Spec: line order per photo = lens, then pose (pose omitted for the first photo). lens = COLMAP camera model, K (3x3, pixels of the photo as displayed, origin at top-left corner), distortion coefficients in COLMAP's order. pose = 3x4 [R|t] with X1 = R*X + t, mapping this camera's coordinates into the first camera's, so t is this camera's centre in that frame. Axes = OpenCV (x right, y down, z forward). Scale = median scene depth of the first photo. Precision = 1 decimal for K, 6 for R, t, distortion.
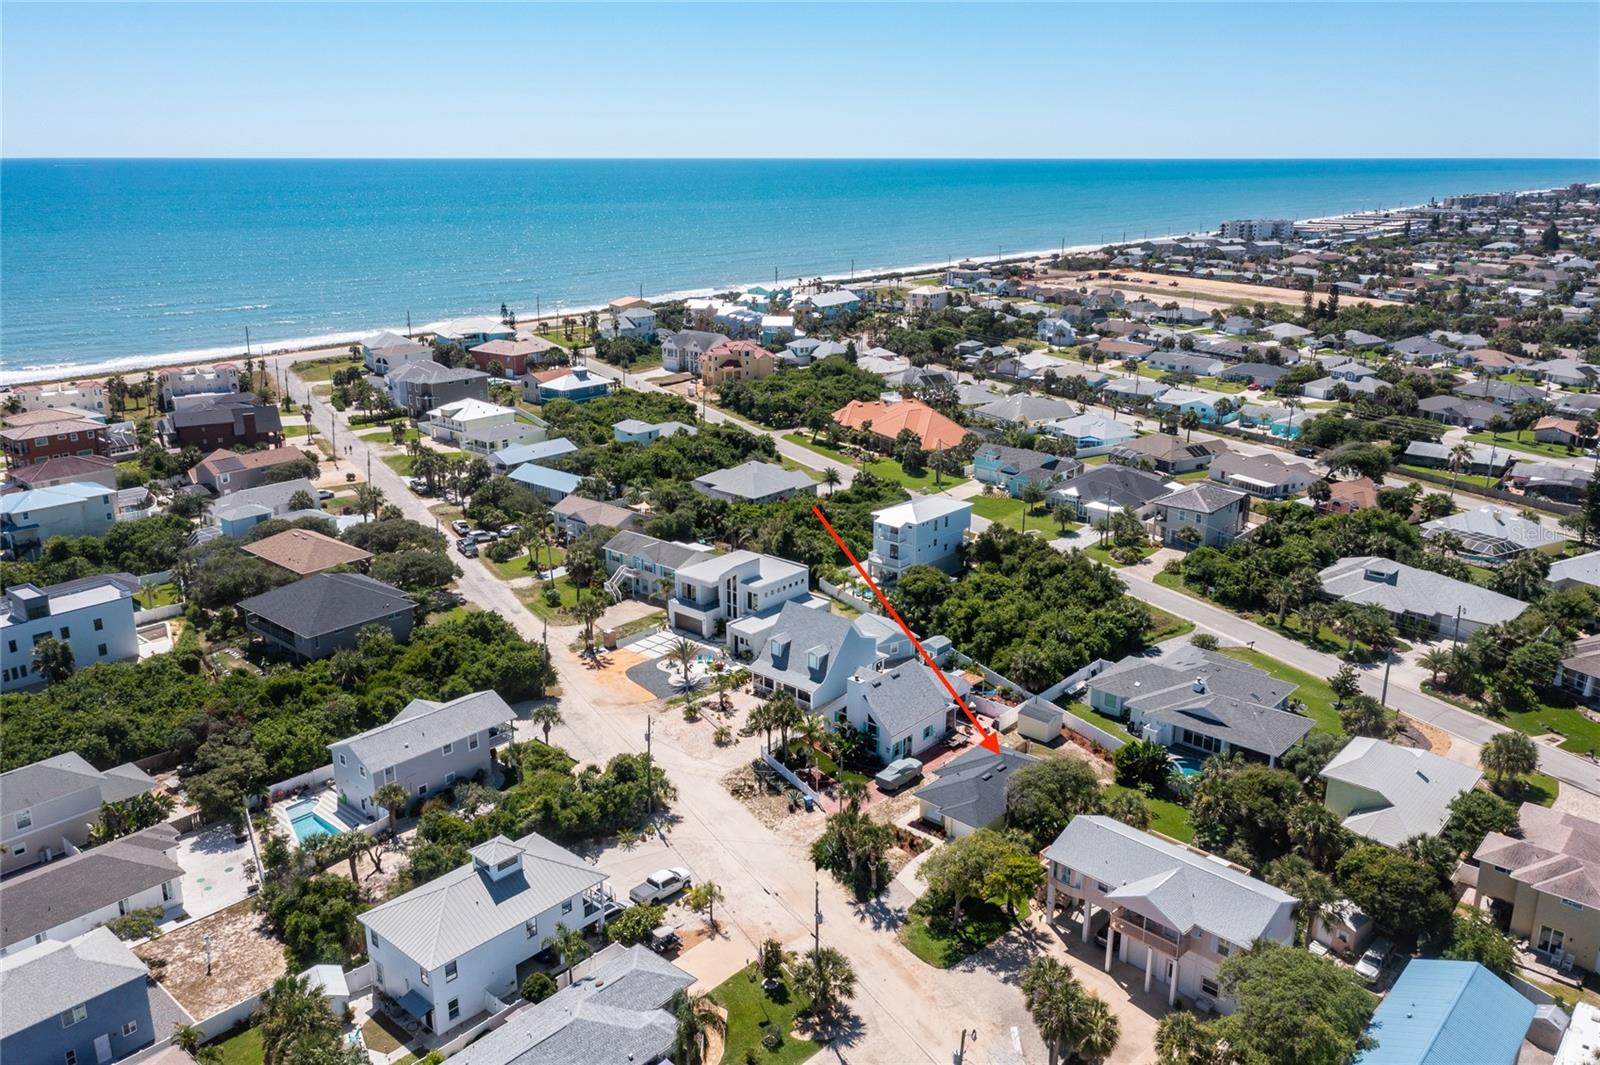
lens RADIAL K [[1270.6, 0, 785.8], [0, 1270.6, 533.8], [0, 0, 1]] dist [-0.019560, 0.039257]
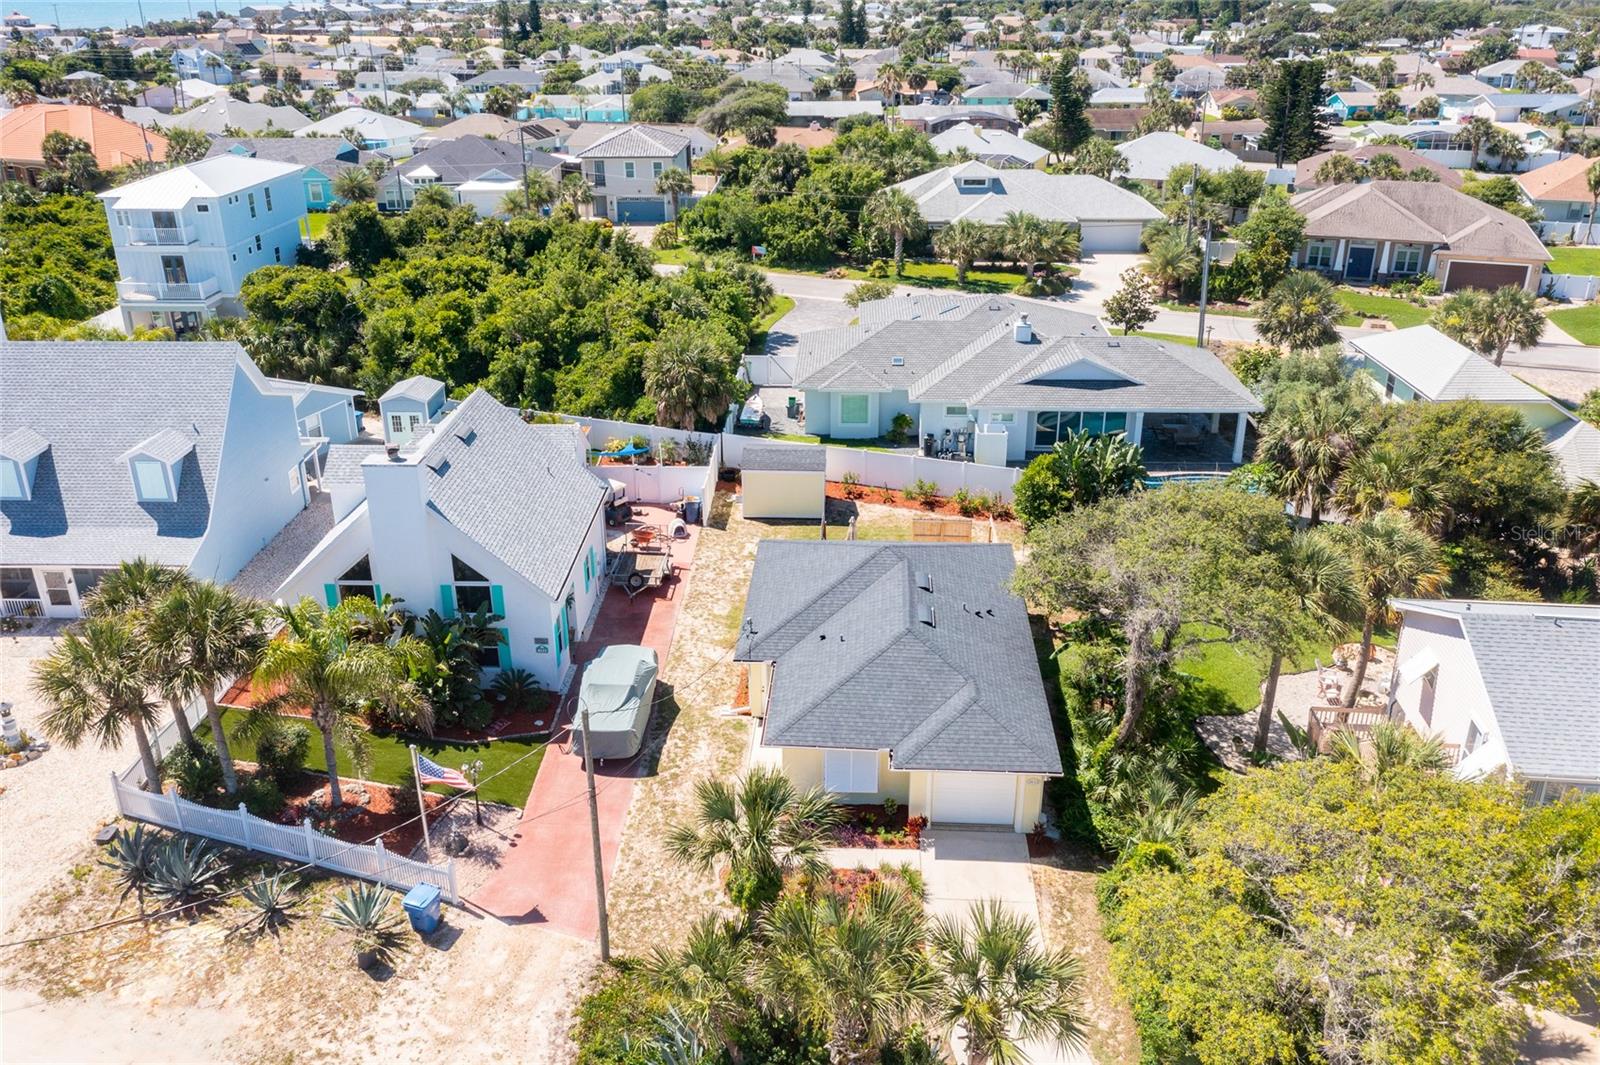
lens RADIAL K [[1270.6, 0, 791.4], [0, 1270.6, 539.3], [0, 0, 1]] dist [-0.019560, 0.039257]
pose [[0.768172, -0.261789, 0.584276, -0.044361], [0.192459, 0.964795, 0.179249, 0.079233], [-0.610632, -0.025245, 0.791512, 0.569881]]
